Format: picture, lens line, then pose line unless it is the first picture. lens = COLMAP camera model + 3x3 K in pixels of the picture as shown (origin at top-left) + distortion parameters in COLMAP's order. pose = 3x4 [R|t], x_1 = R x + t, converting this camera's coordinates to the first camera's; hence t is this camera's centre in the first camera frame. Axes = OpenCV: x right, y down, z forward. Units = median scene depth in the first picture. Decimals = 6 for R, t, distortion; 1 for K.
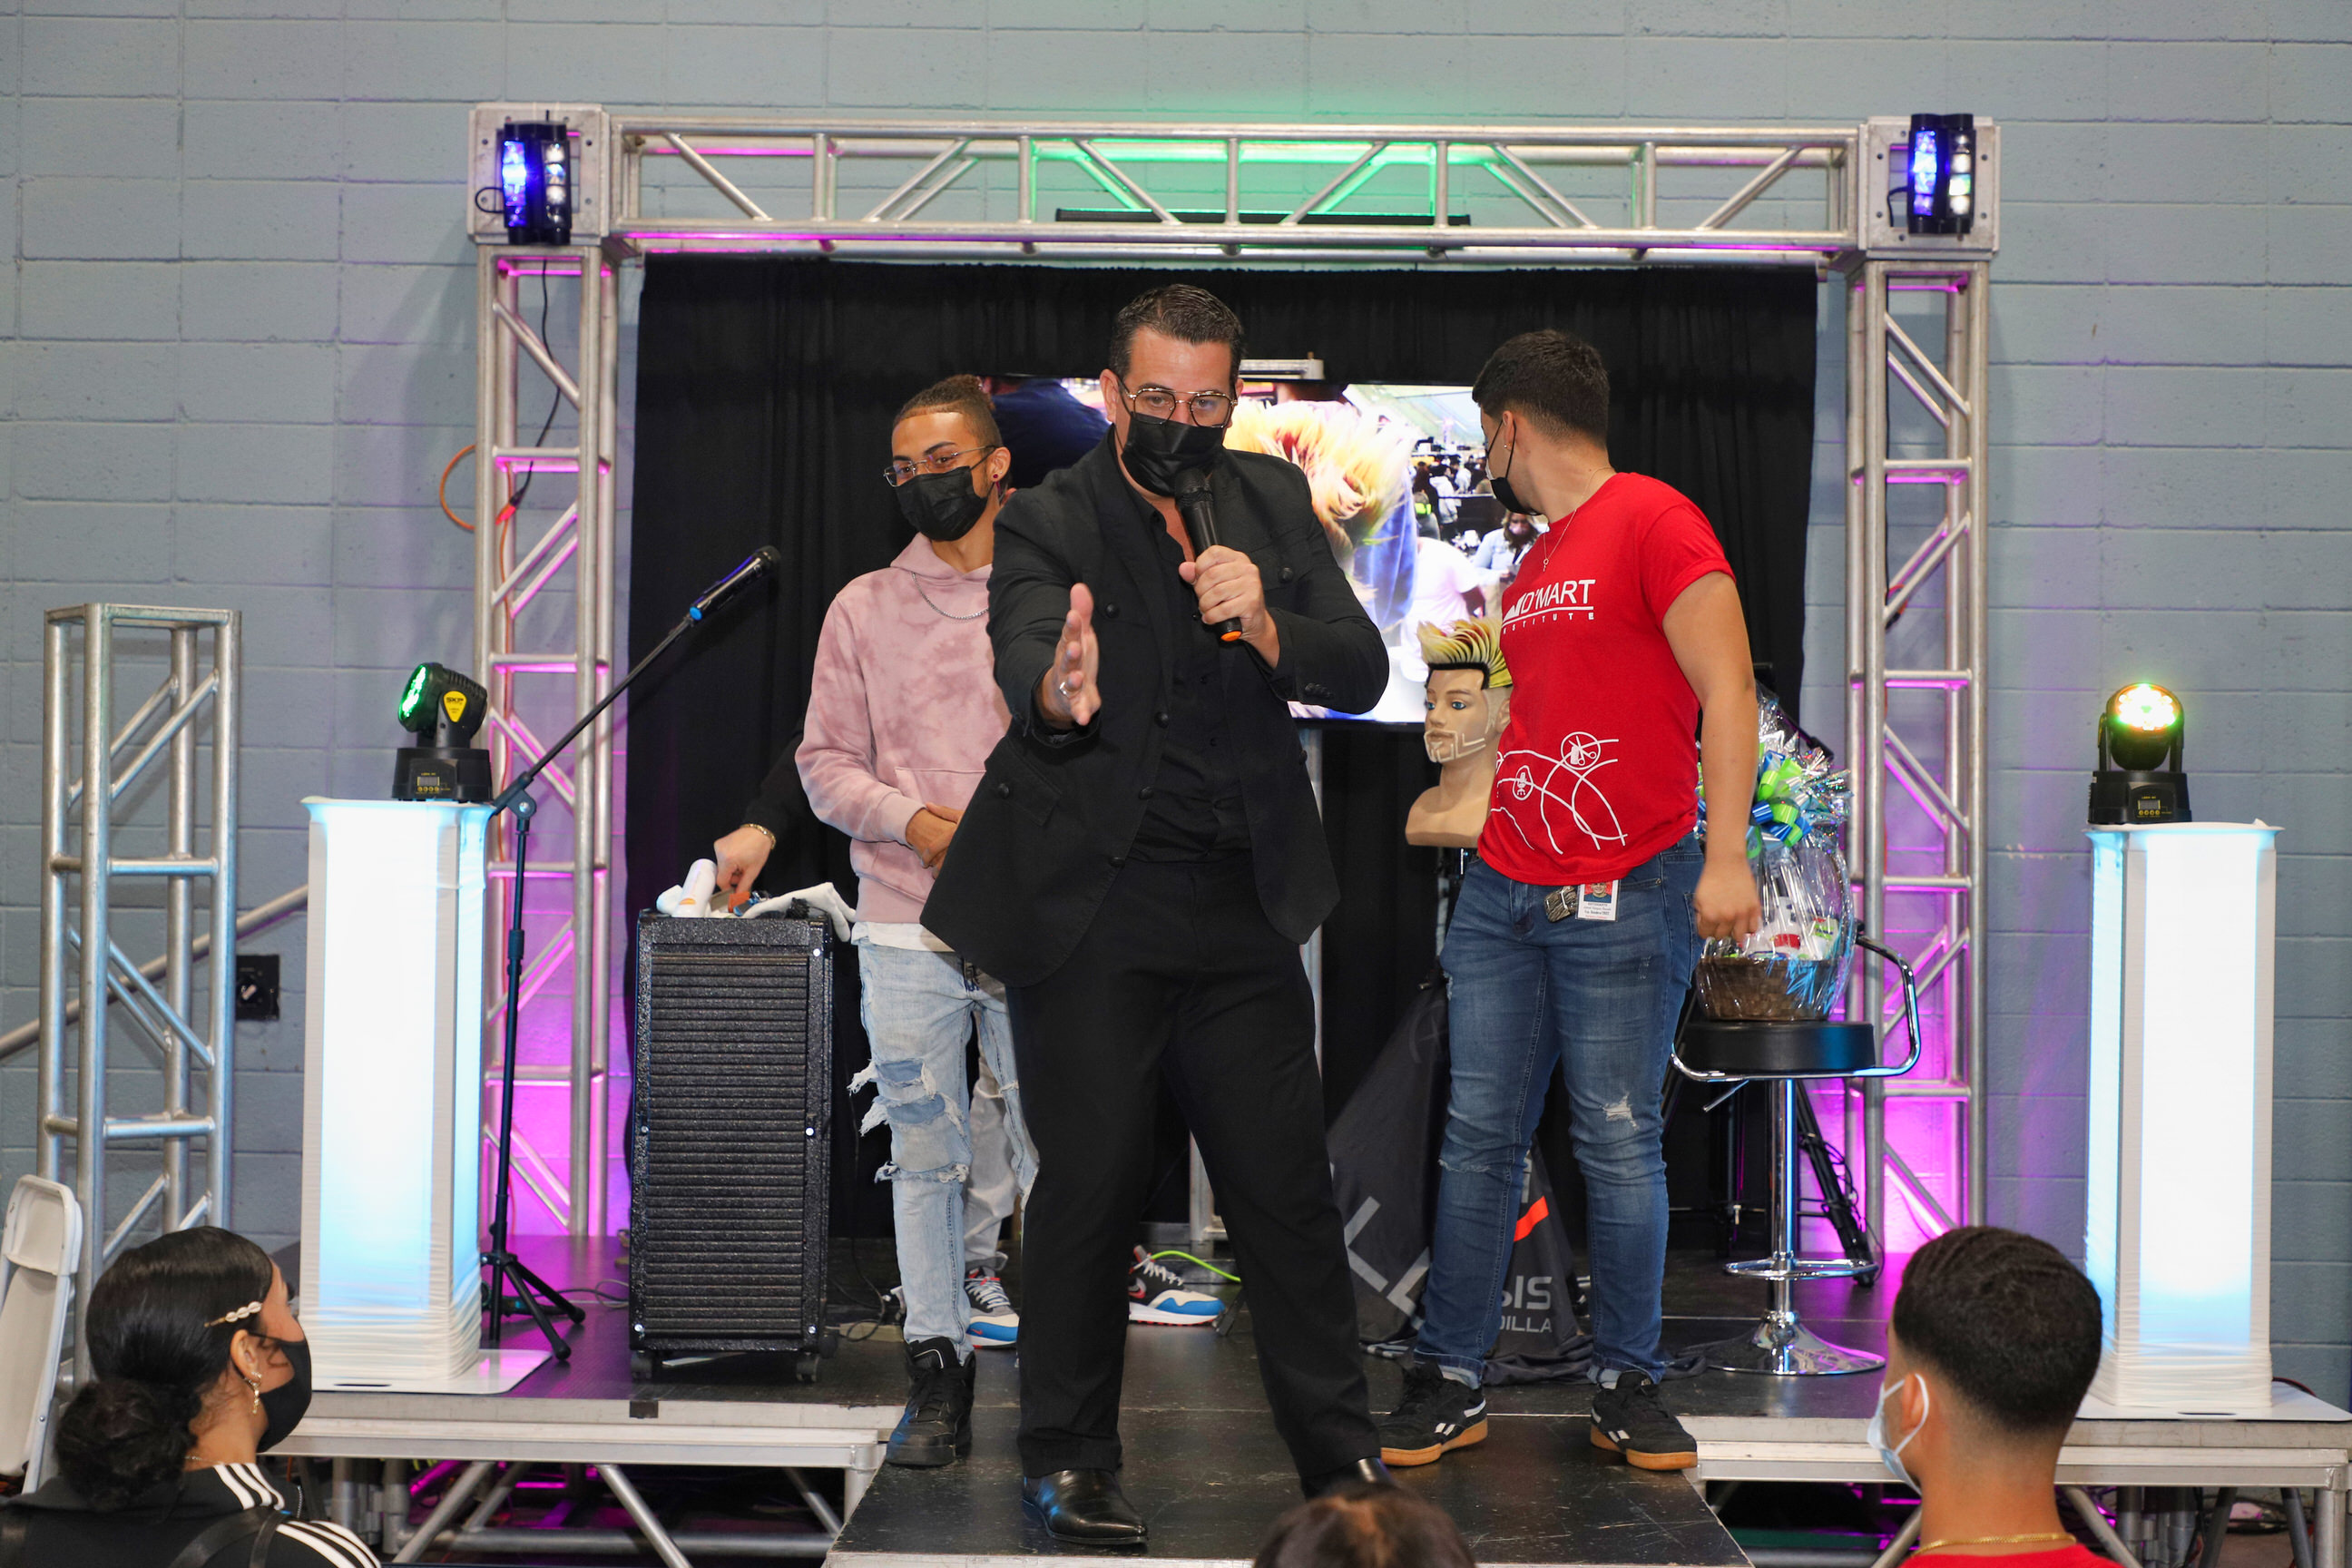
lens RADIAL K [[3480.9, 0, 1184.3], [0, 3480.9, 802.8], [0, 0, 1]] dist [0.027093, 0.000000]
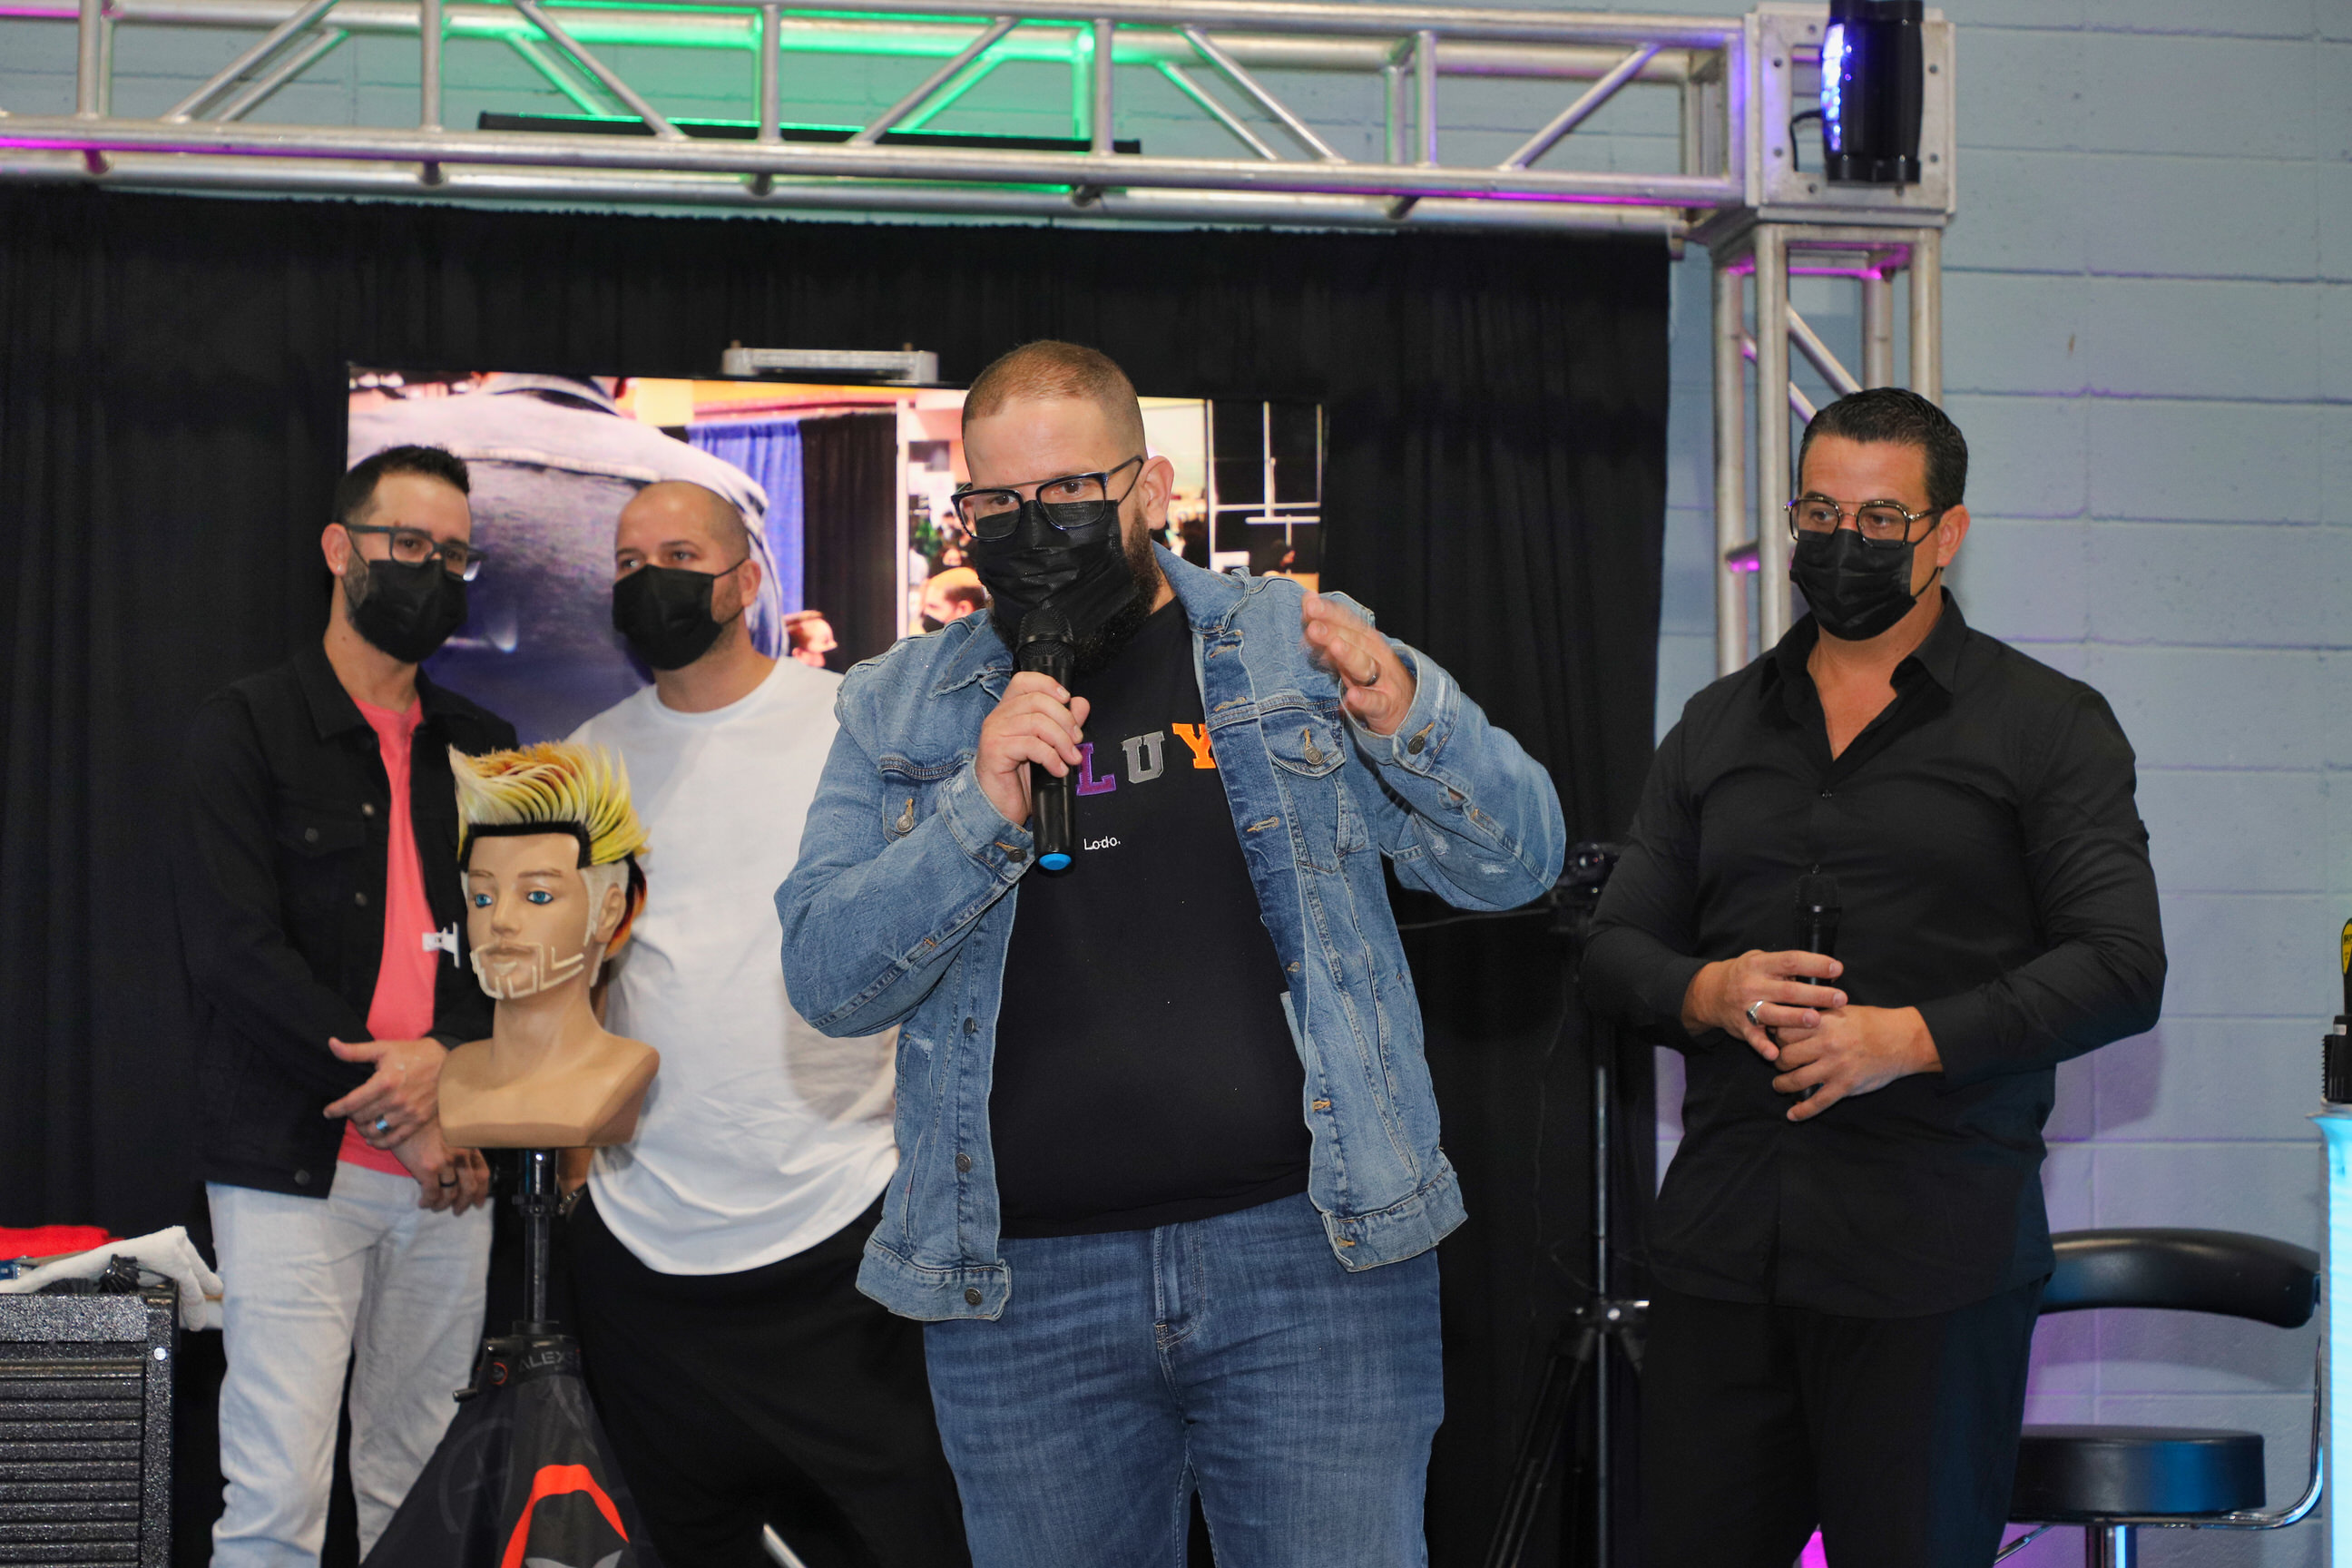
lens RADIAL K [[4582.6, 0, 1181.8], [0, 4582.6, 807.1], [0, 0, 1]] dist [0.010192, 0.000000]
pose [[0.986835, 0.001926, 0.161719, -0.045633], [0.007116, 0.998444, -0.055313, -0.001916], [-0.161574, 0.055736, 0.985285, 0.189176]]
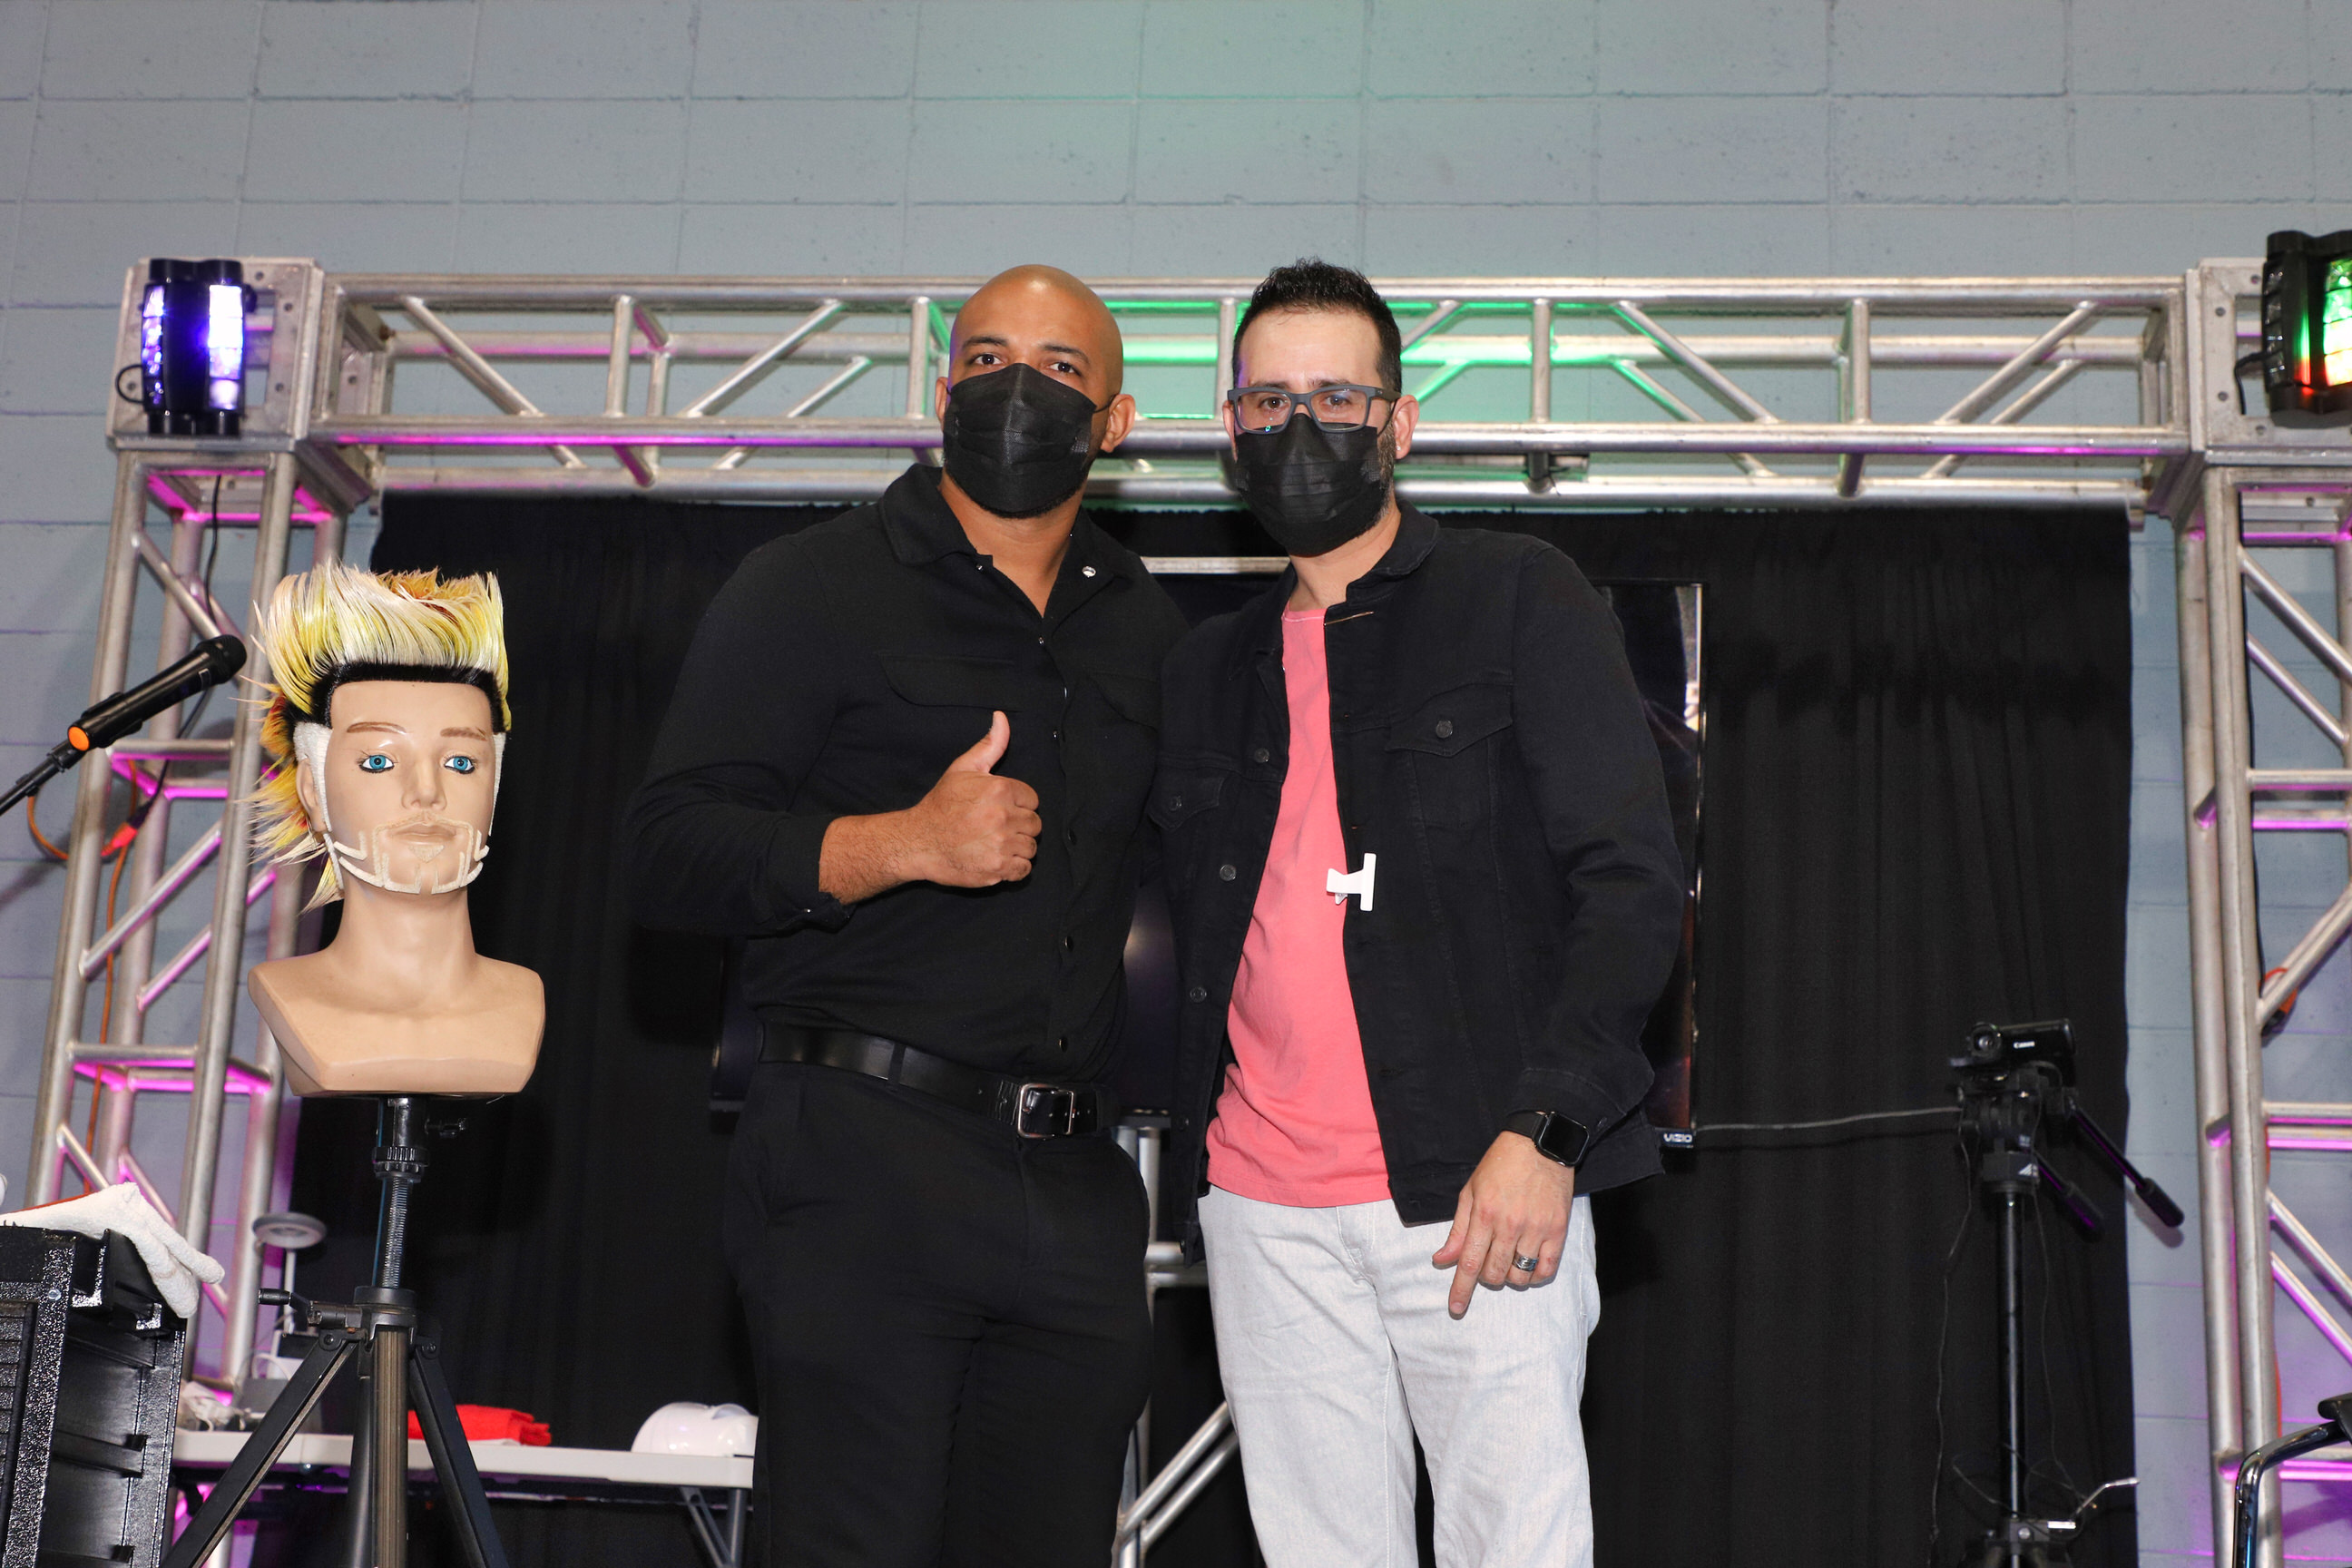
lens RADIAL K [[3480.9, 0, 1182.1], [0, 3480.9, 796.2], [0, 0, 1]] dist [0.027093, 0.000000]
pose [[0.995048, 0.007184, -0.099134, 0.072232], [-0.031691, 0.968258, -0.247935, 0.067992], [0.094206, 0.249849, 0.963691, 0.377284]]
